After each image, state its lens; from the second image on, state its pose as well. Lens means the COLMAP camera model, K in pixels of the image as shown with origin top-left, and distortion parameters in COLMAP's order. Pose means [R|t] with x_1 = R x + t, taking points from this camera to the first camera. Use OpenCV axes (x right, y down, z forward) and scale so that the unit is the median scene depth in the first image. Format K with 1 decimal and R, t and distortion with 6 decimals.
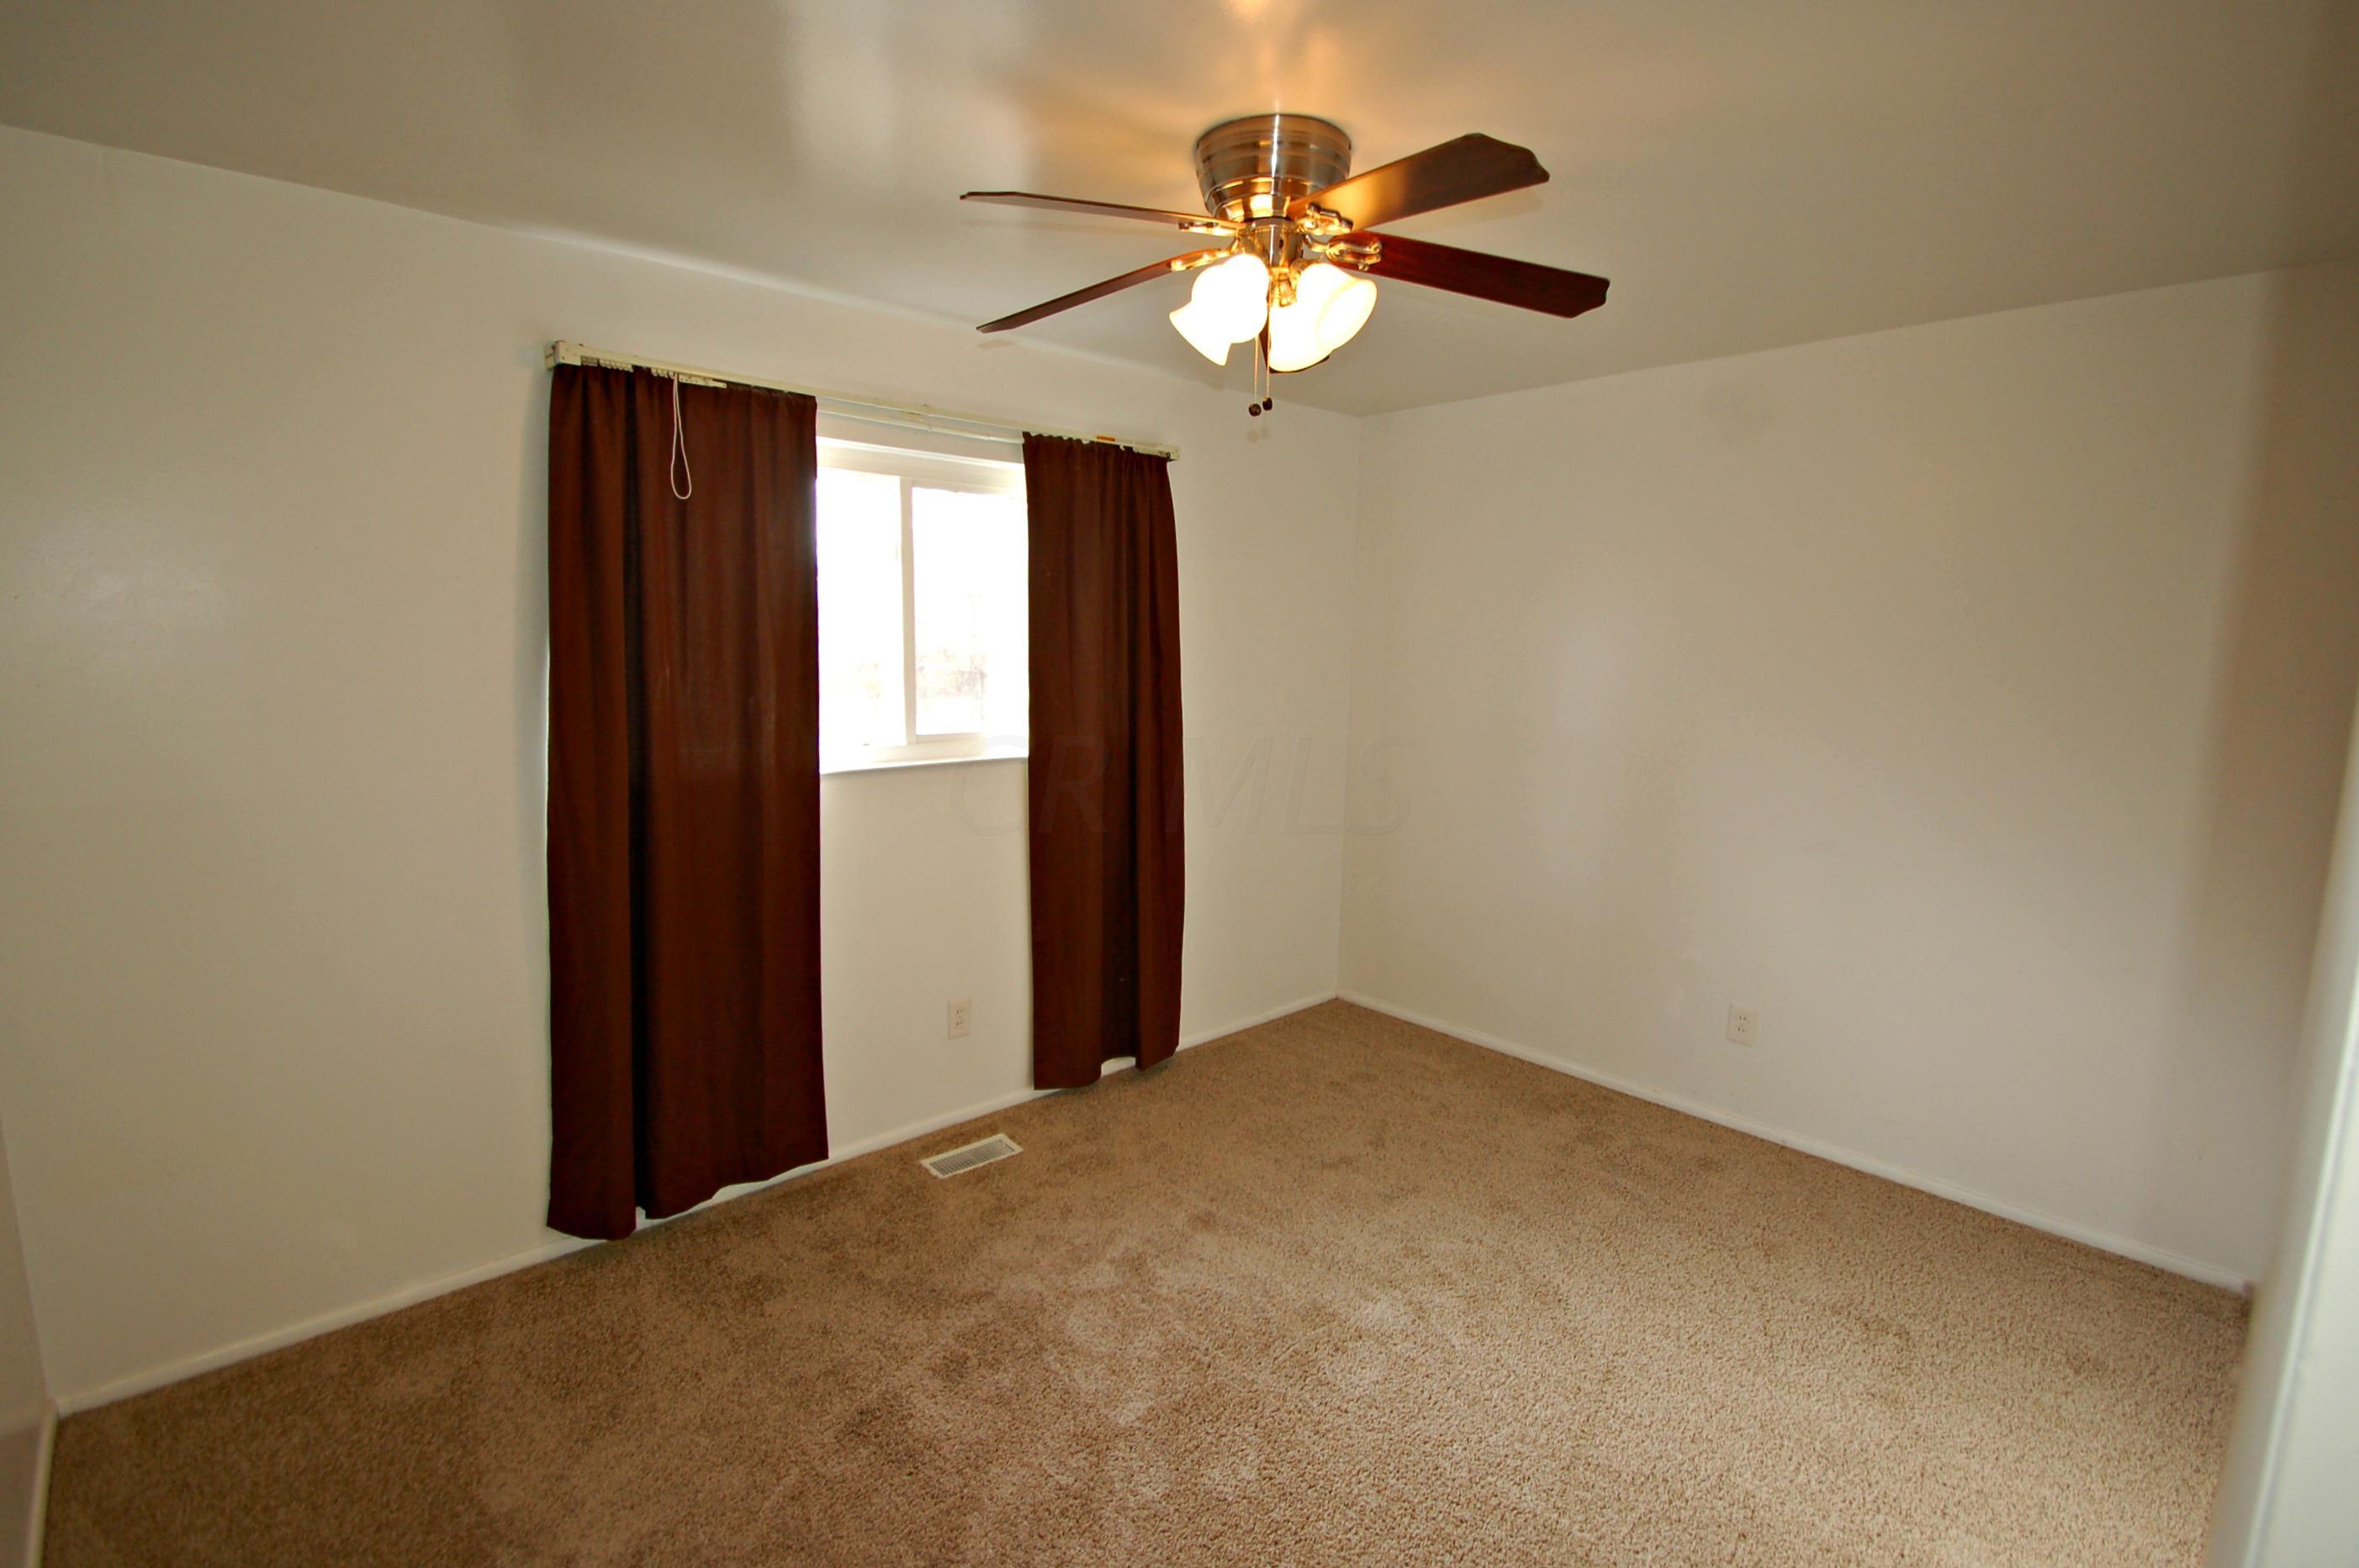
lens RADIAL K [[1104.3, 0, 1179.5], [0, 1104.3, 784.0], [0, 0, 1]] dist [-0.000172, -0.000586]
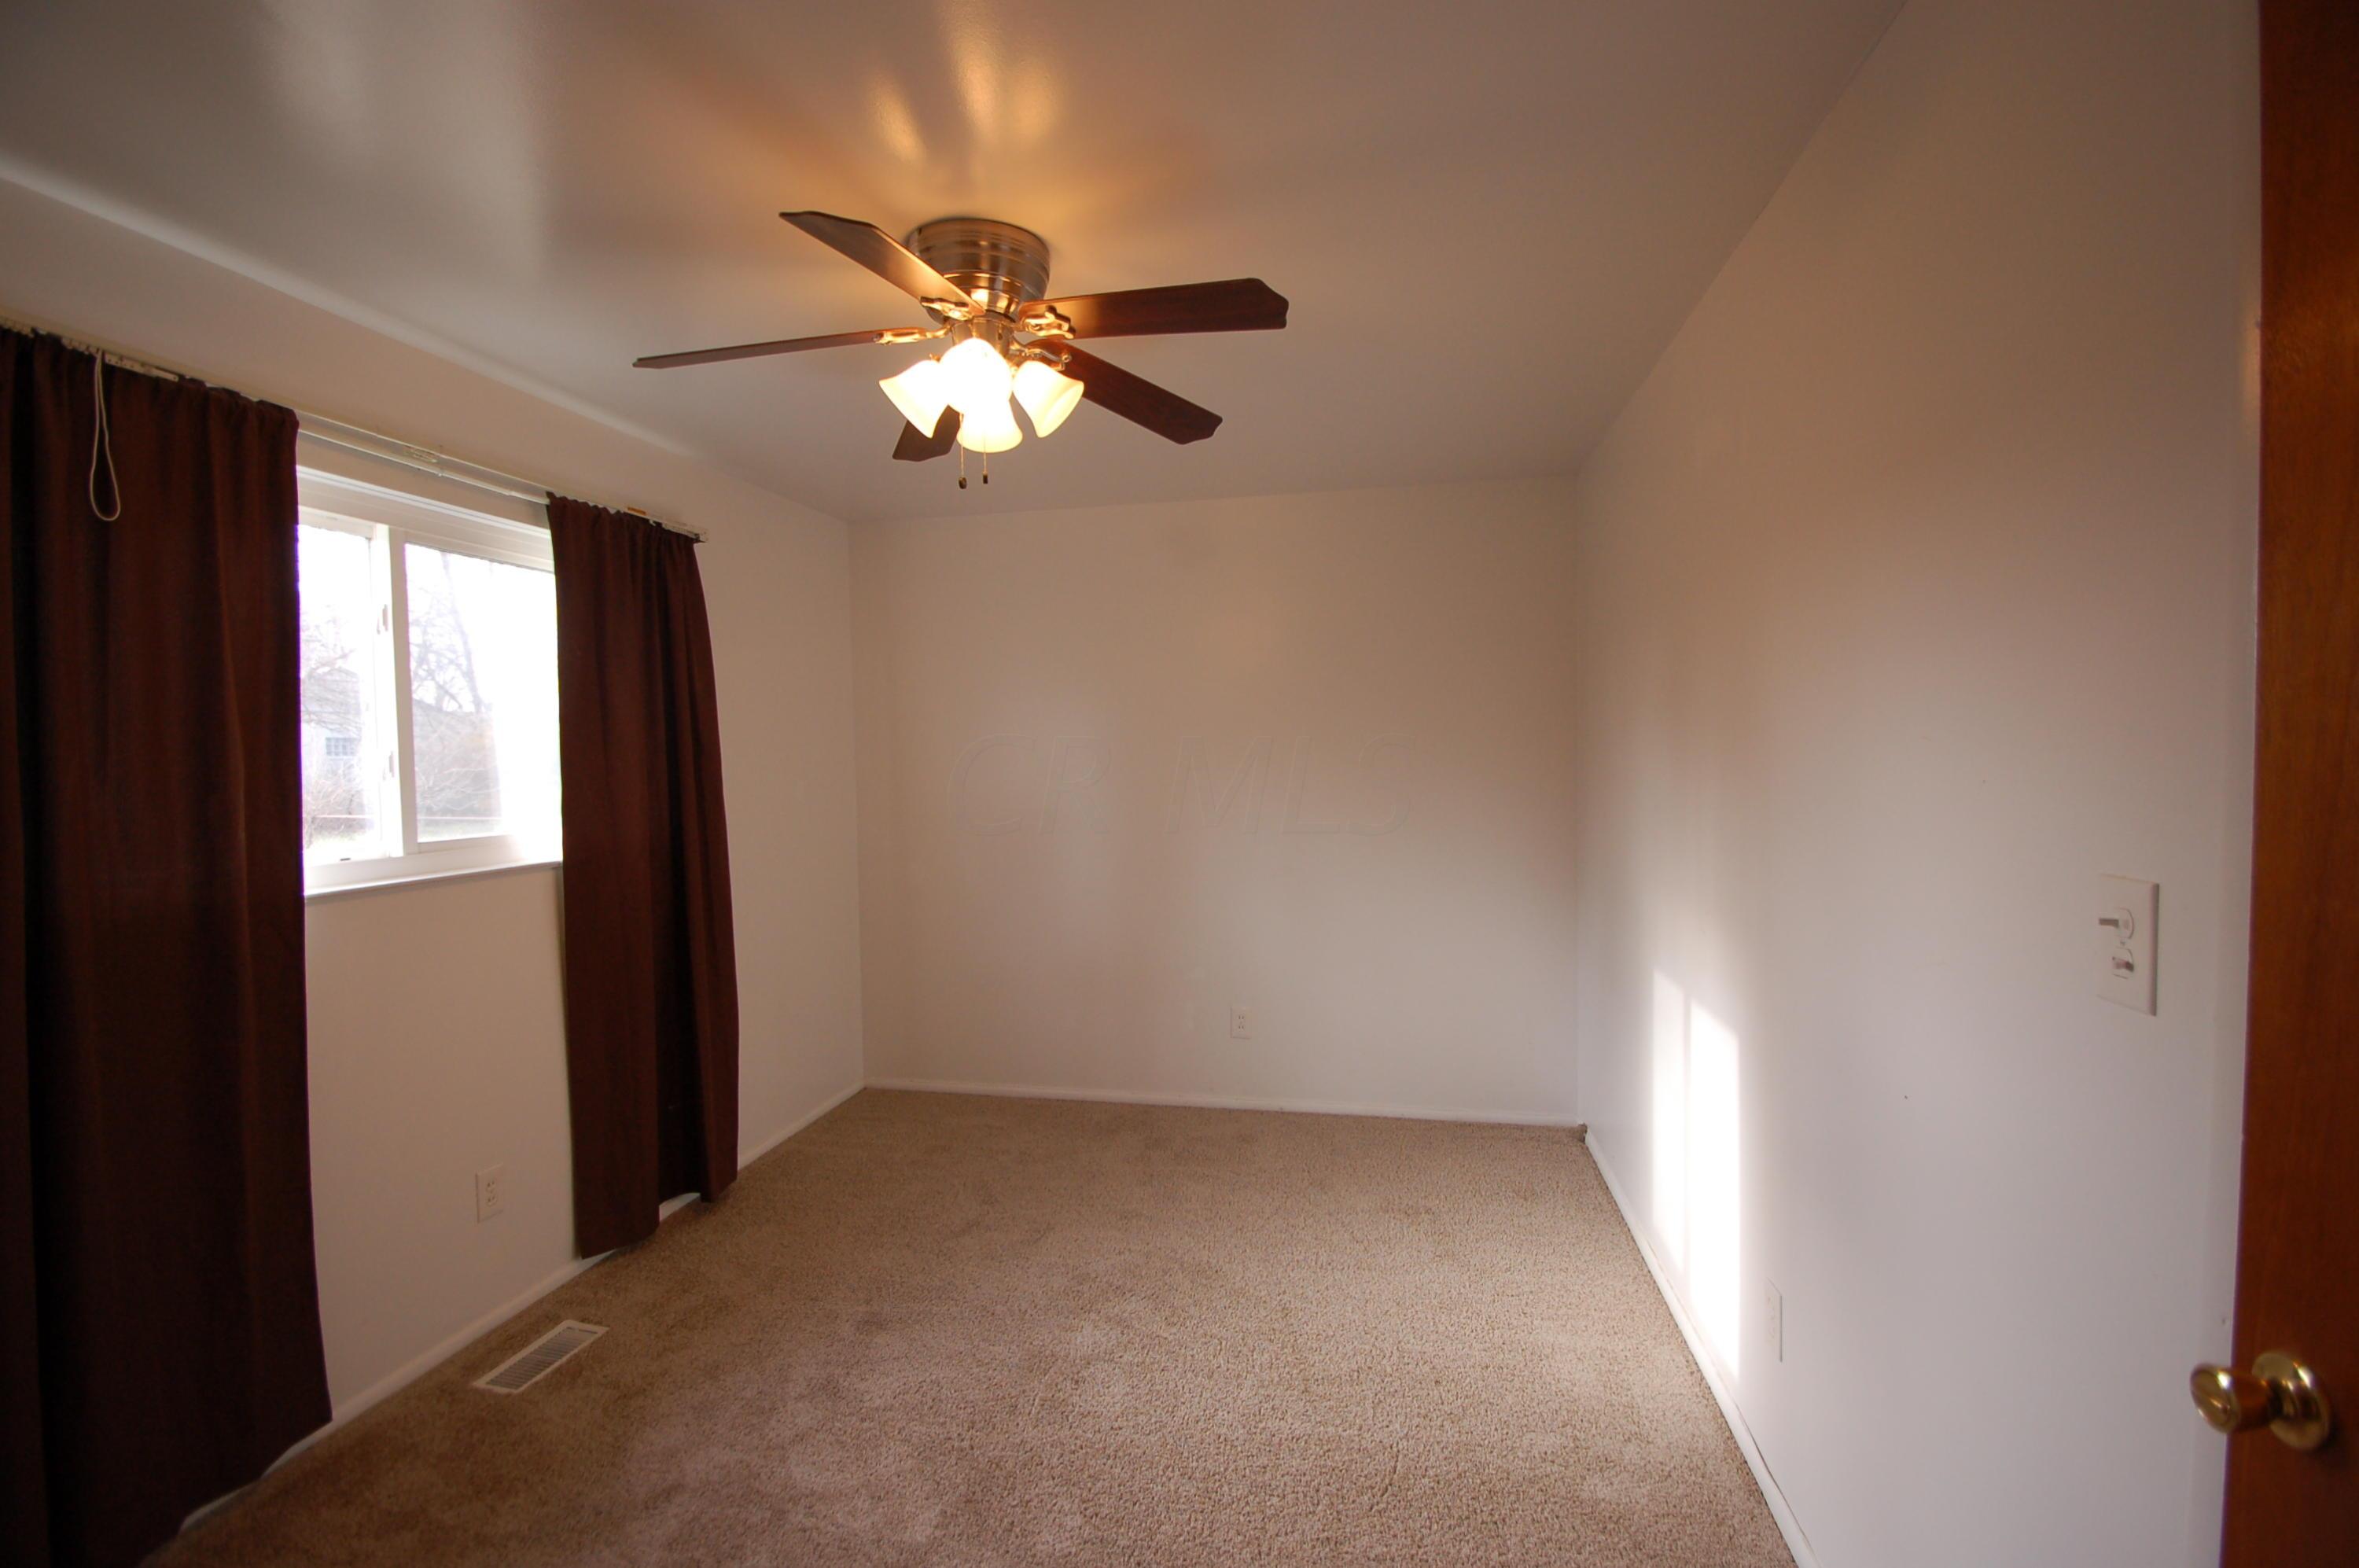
lens RADIAL K [[1027.7, 0, 1179.5], [0, 1027.7, 784.0], [0, 0, 1]] dist [0.000638, -0.013464]
pose [[0.804405, -0.046775, 0.592237, -0.263006], [0.110473, 0.991285, -0.071759, 0.031068], [-0.583719, 0.123150, 0.802562, 0.087044]]
